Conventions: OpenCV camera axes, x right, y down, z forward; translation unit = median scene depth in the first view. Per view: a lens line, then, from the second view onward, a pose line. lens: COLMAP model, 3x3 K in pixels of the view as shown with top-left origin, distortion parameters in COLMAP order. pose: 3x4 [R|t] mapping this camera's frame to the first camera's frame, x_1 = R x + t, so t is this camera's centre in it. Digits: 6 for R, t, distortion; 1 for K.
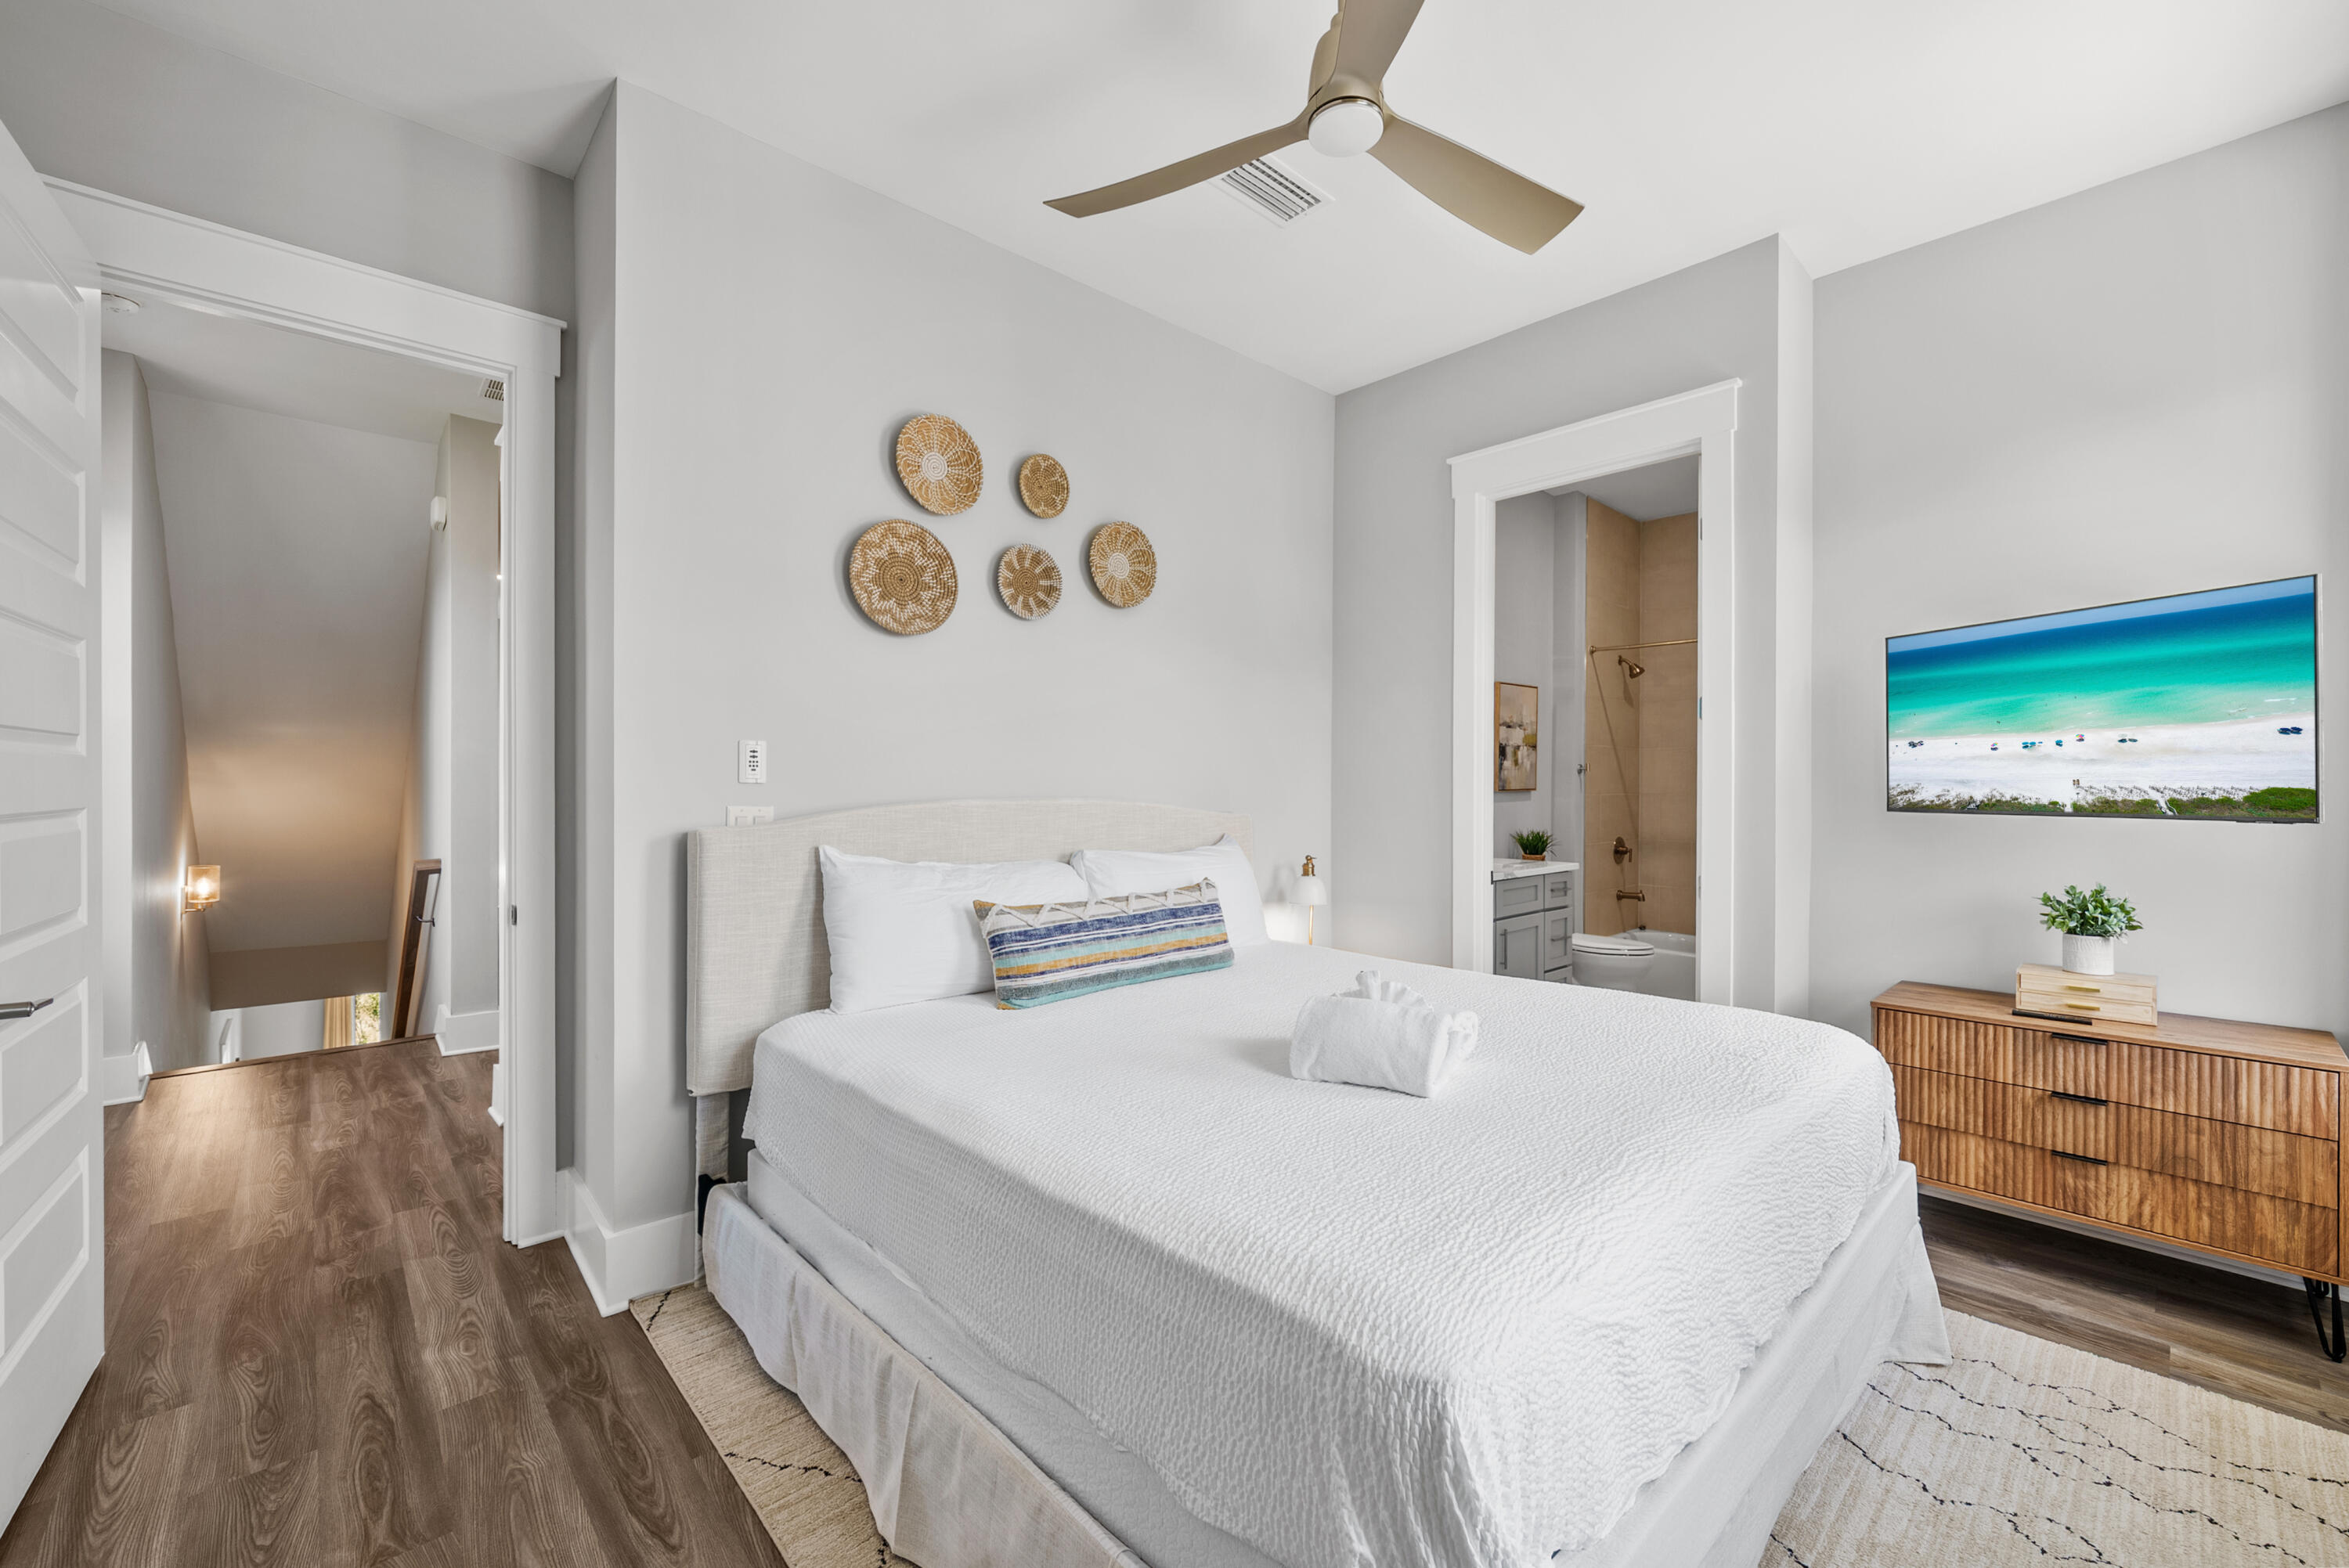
lens RADIAL K [[934.4, 0, 1180.7], [0, 934.4, 788.0], [0, 0, 1]] dist [-0.005340, 0.001015]
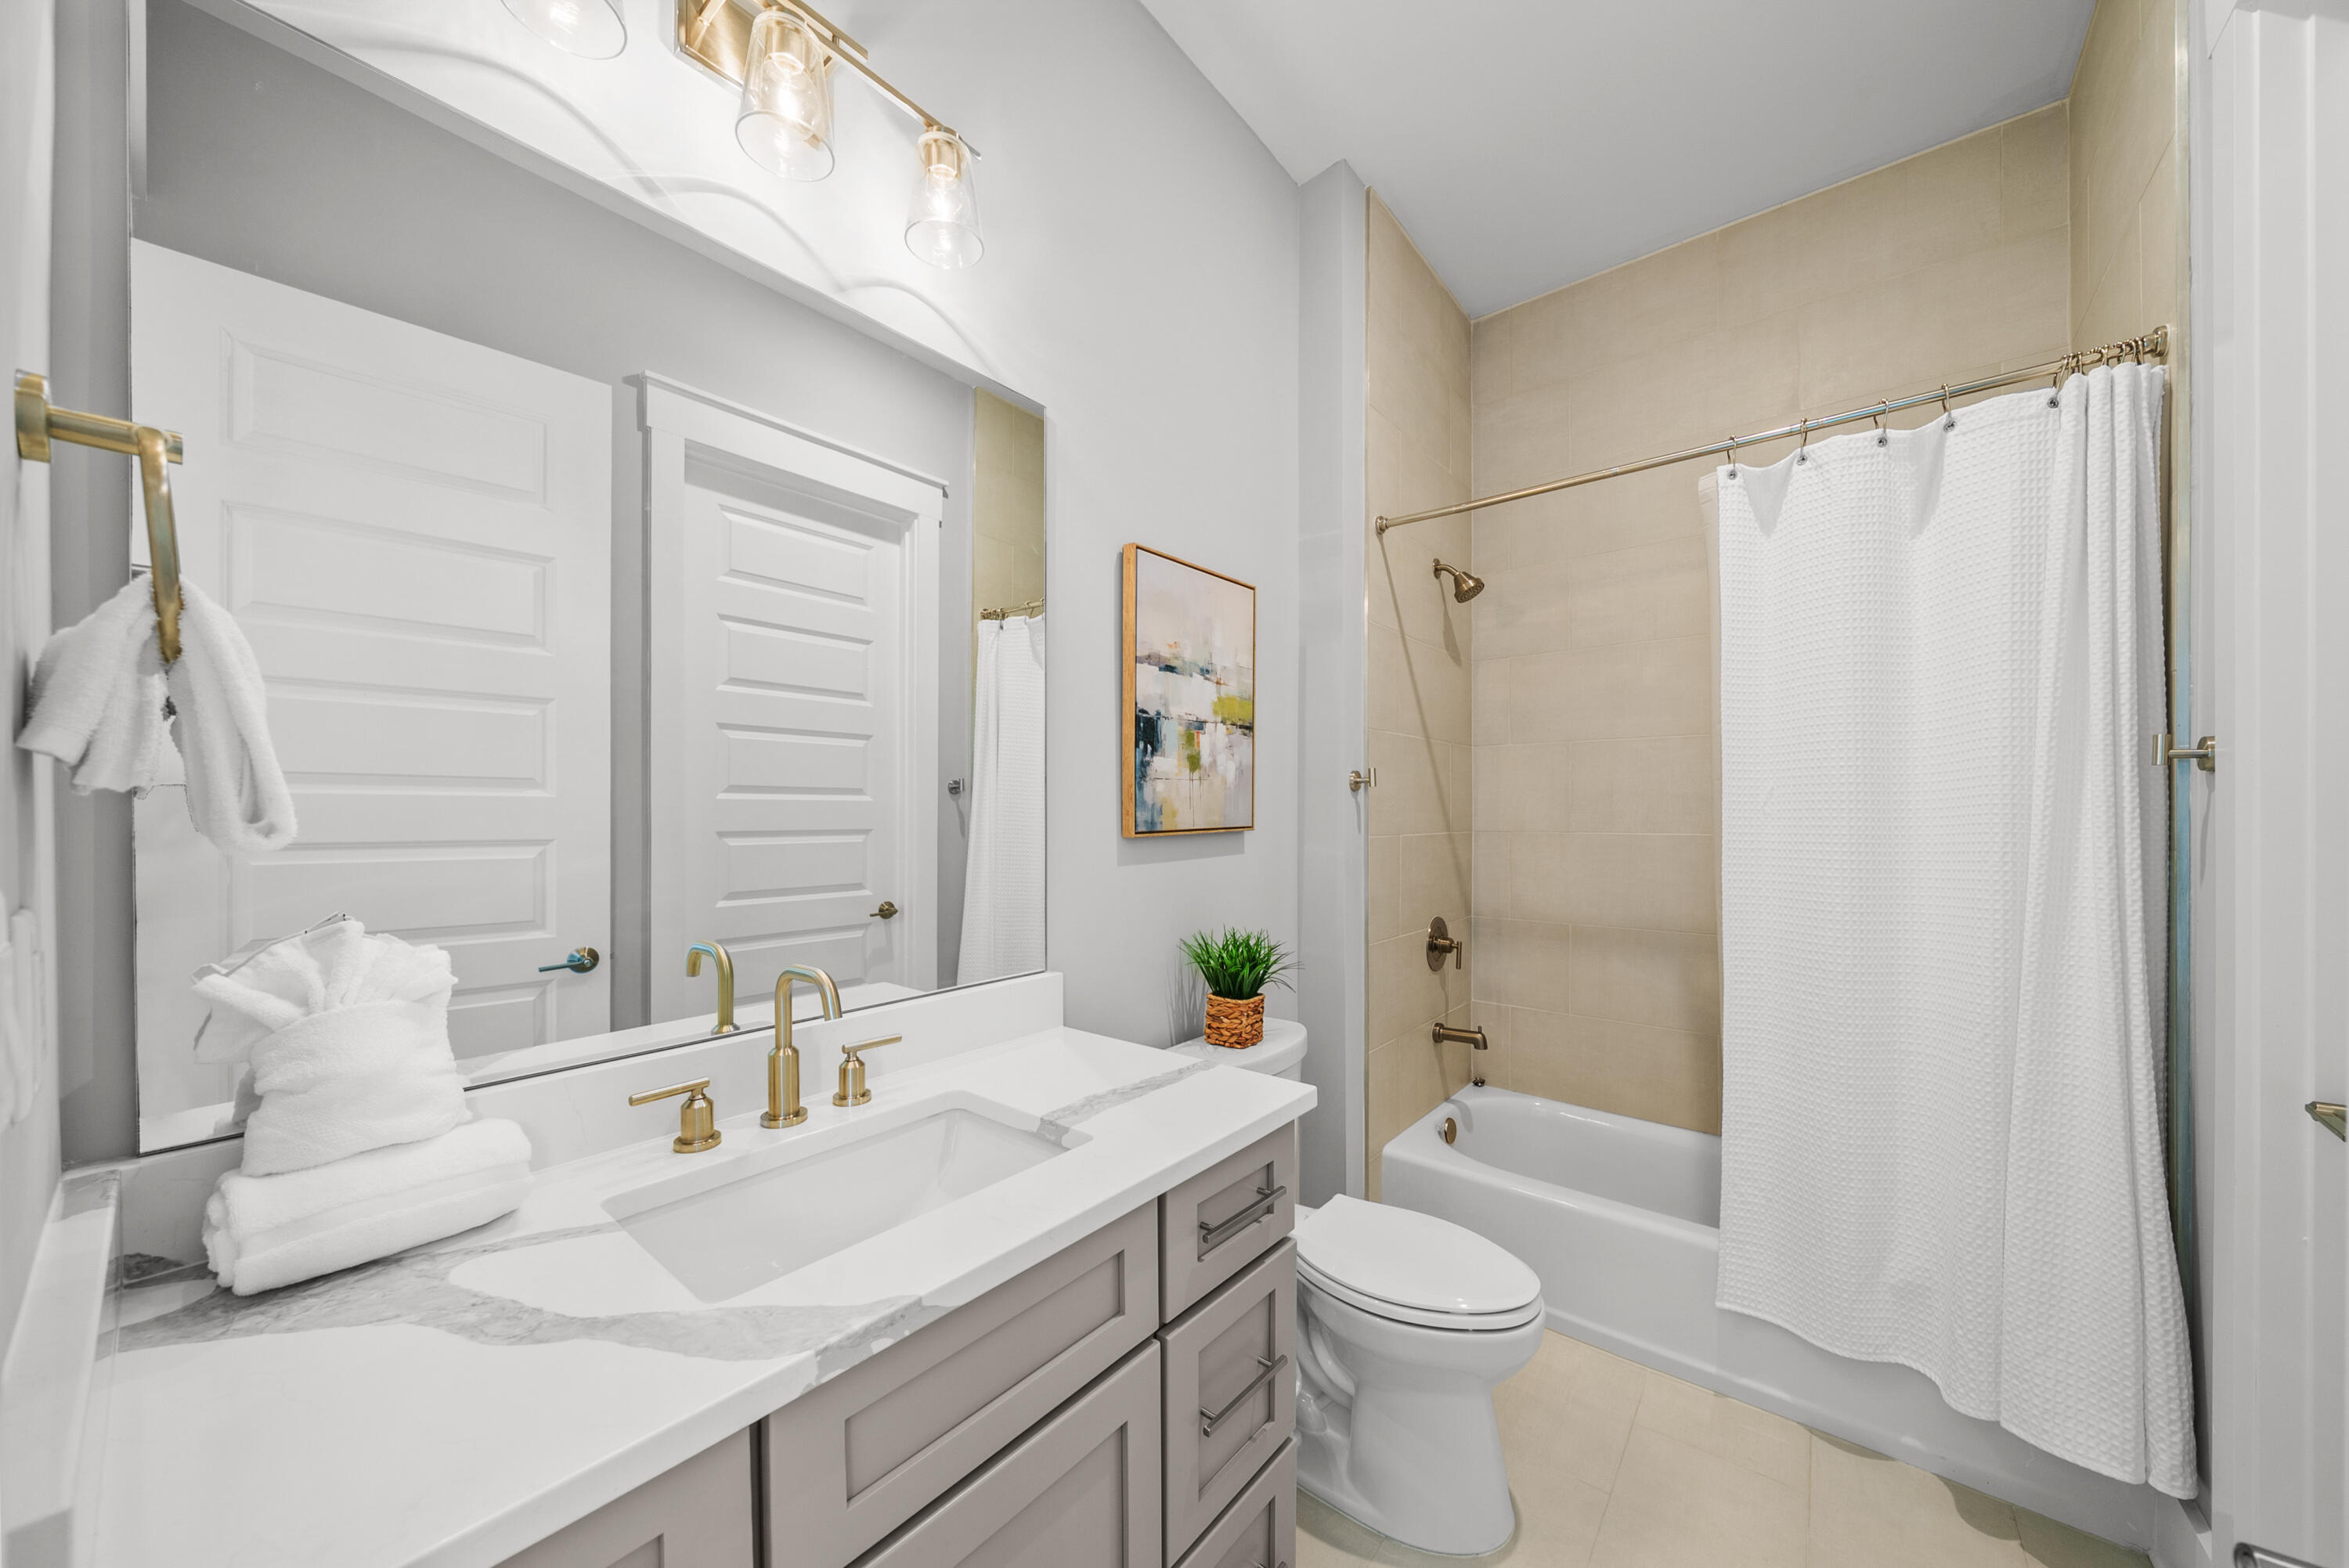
lens RADIAL K [[816.9, 0, 1184.0], [0, 816.9, 804.2], [0, 0, 1]] dist [-0.001948, -0.000356]
pose [[0.989472, -0.002518, 0.144705, 0.297207], [0.003499, 0.999973, -0.006522, -0.007157], [-0.144685, 0.006960, 0.989453, 0.639665]]
